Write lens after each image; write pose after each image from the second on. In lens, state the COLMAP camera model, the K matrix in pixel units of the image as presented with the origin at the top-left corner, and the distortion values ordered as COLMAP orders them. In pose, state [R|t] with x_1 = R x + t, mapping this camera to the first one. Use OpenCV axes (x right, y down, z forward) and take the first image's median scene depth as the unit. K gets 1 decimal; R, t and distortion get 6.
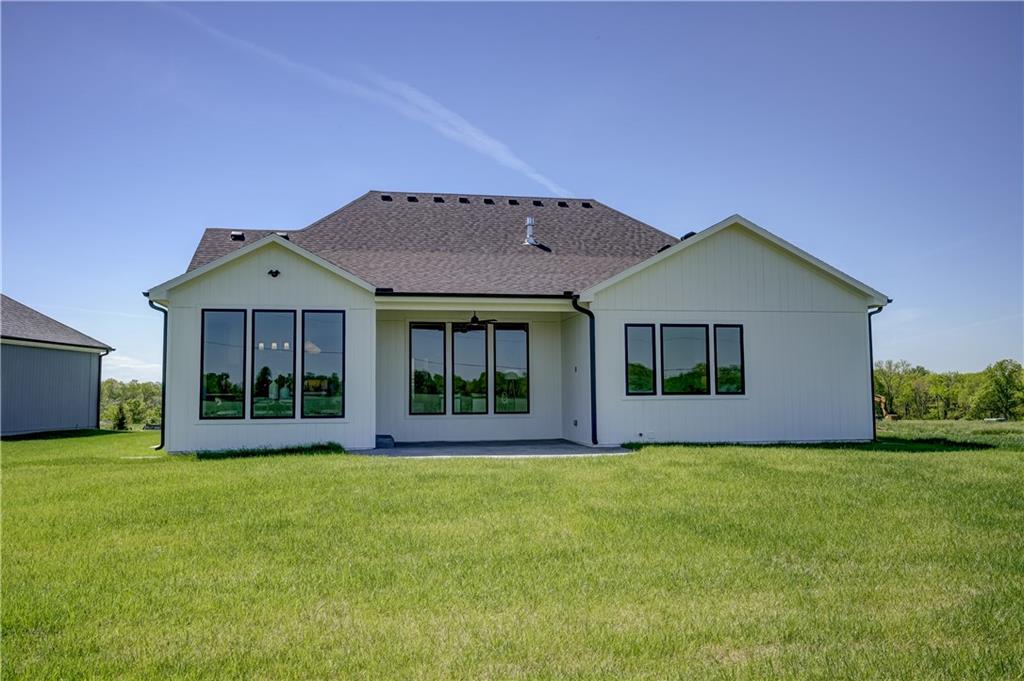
lens RADIAL K [[815.9, 0, 512.0], [0, 815.9, 340.5], [0, 0, 1]] dist [-0.005605, -0.004021]
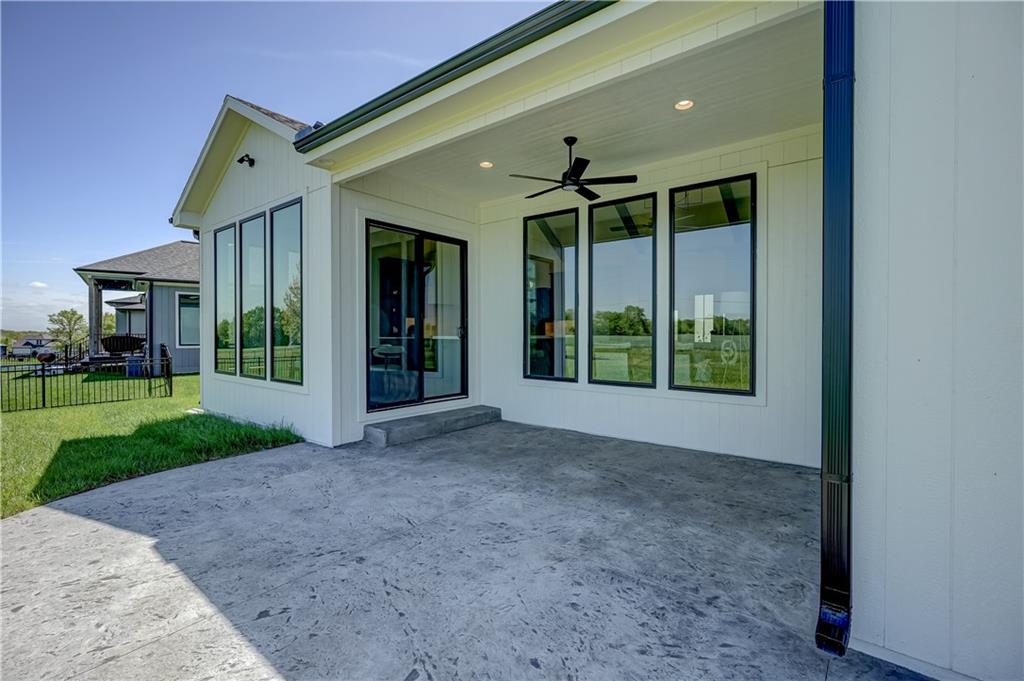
lens RADIAL K [[455.0, 0, 520.2], [0, 455.0, 327.1], [0, 0, 1]] dist [0.000026, 0.000380]
pose [[0.667619, 0.015558, -0.744341, 0.129838], [0.044282, 0.997182, 0.060561, 0.038729], [0.743185, -0.073392, 0.665048, 0.866312]]
